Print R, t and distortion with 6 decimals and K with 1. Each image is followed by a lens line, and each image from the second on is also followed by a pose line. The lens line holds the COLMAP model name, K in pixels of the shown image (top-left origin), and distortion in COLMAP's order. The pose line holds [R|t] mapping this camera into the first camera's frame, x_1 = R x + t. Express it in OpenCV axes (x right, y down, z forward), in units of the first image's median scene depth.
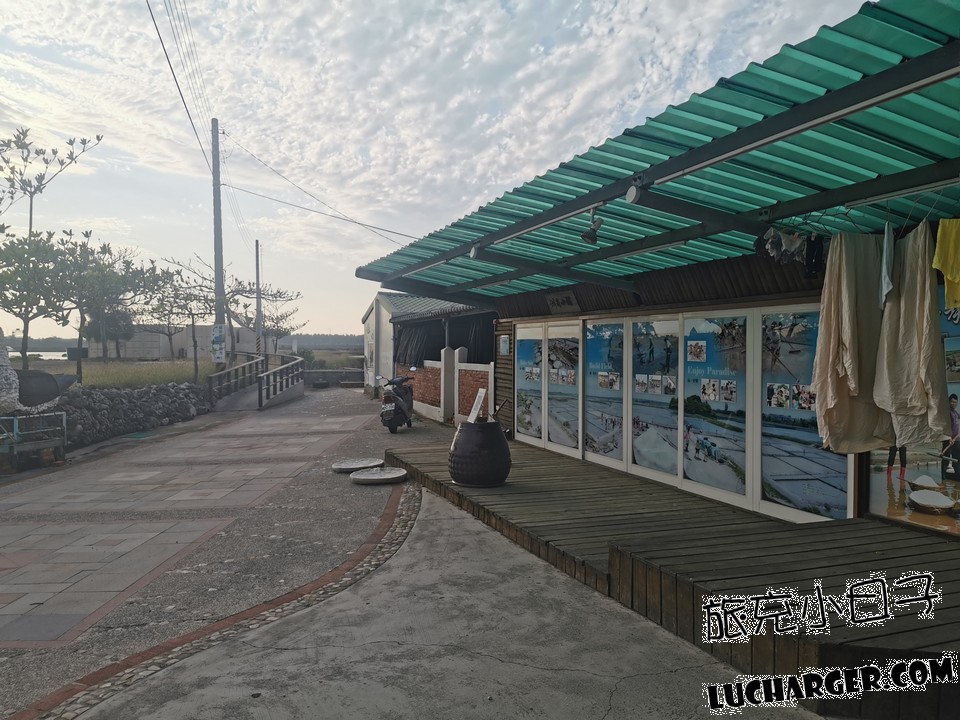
lens RADIAL K [[752.9, 0, 480.0], [0, 752.9, 358.3], [0, 0, 1]] dist [0.009987, -0.028009]
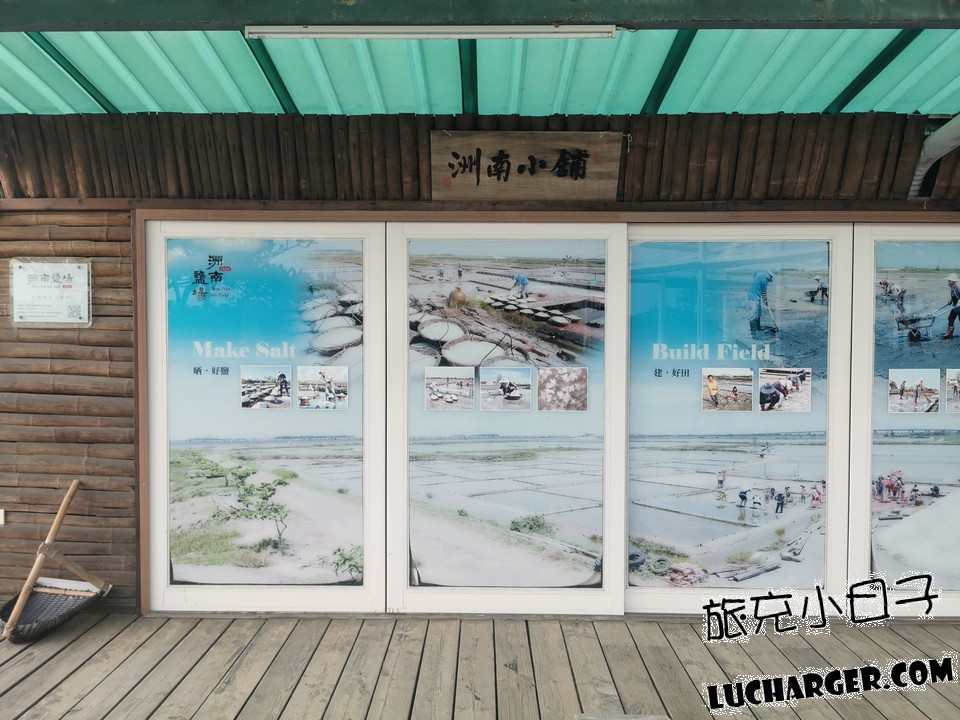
lens RADIAL K [[752.9, 0, 476.0], [0, 752.9, 359.1], [0, 0, 1]] dist [0.009987, -0.028009]
pose [[0.362687, -0.028828, 0.931465, -0.236562], [0.008617, 0.999582, 0.027581, 0.002380], [-0.931871, -0.001977, 0.362784, 1.003455]]
